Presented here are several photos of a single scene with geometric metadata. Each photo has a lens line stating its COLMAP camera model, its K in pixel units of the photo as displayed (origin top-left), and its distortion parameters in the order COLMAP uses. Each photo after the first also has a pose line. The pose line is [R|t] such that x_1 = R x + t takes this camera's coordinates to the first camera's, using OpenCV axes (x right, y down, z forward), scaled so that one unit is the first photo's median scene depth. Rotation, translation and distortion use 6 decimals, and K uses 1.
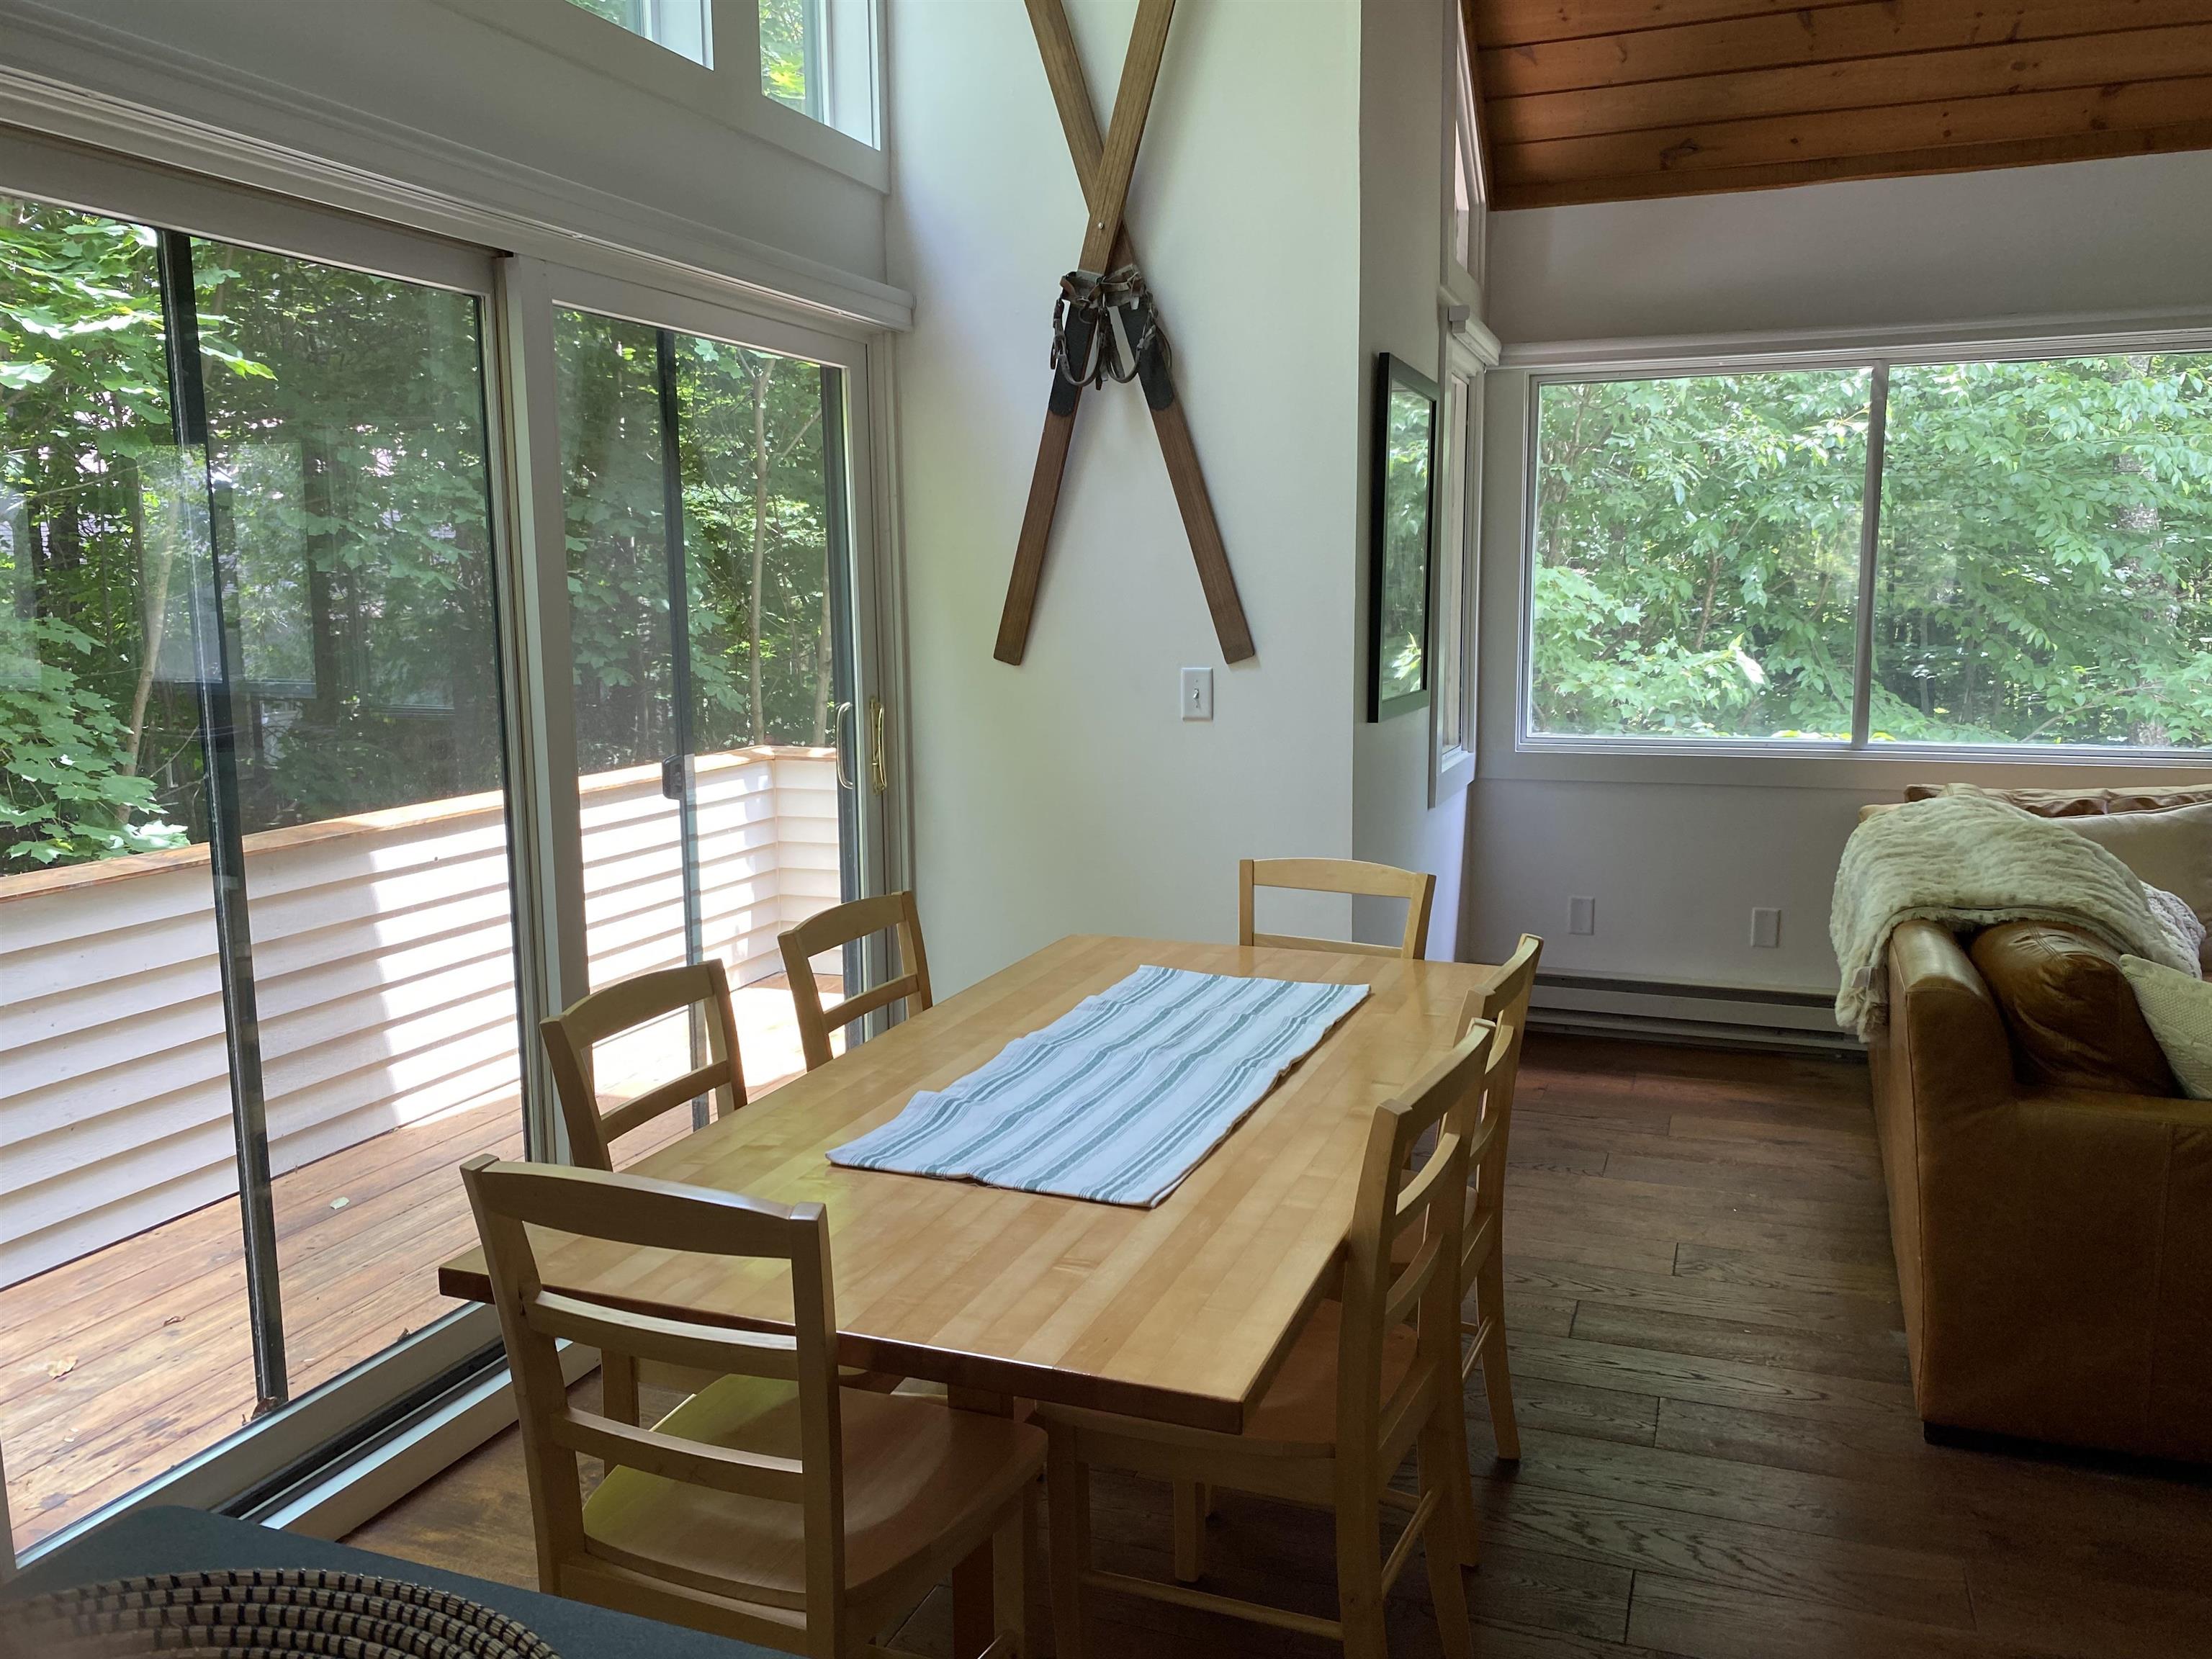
lens RADIAL K [[1671.6, 0, 1106.0], [0, 1671.6, 829.5], [0, 0, 1]] dist [0.049959, -0.077218]
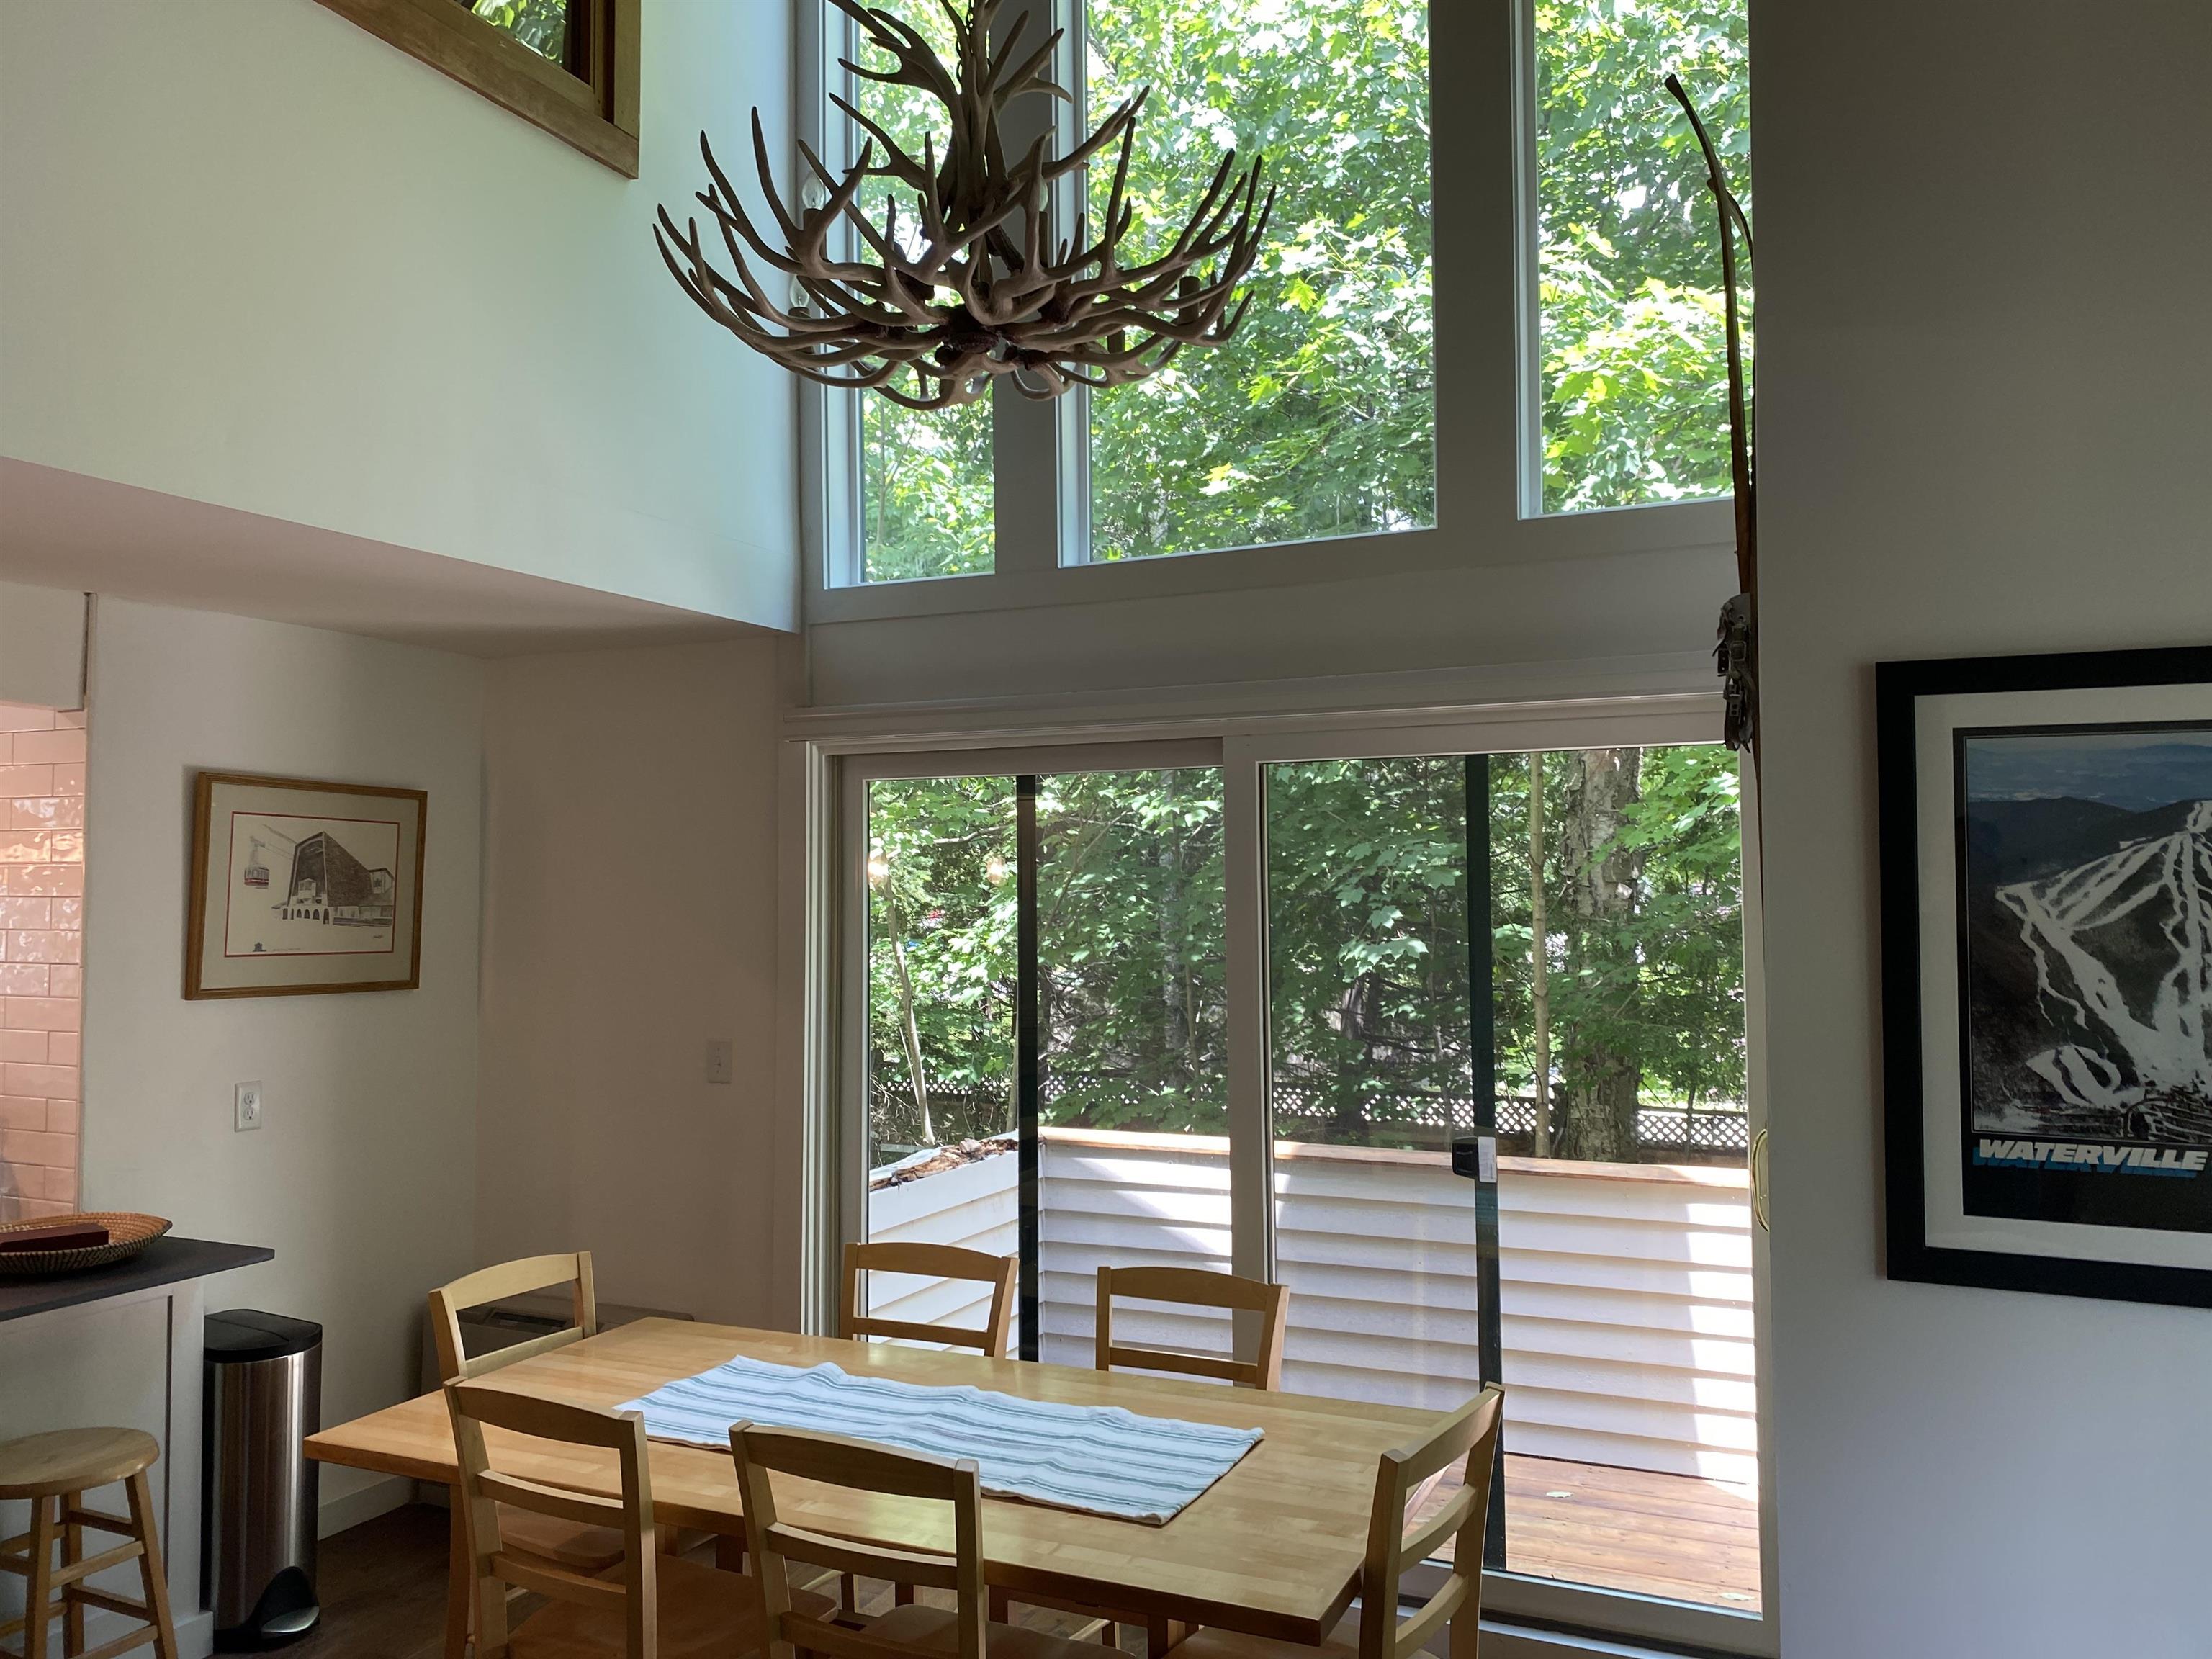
lens RADIAL K [[1671.6, 0, 1106.0], [0, 1671.6, 829.5], [0, 0, 1]] dist [0.049959, -0.077218]
pose [[-0.079749, -0.034216, -0.996228, 0.790533], [-0.125619, 0.991788, -0.024008, -0.177409], [0.988868, 0.123230, -0.083392, 0.767649]]
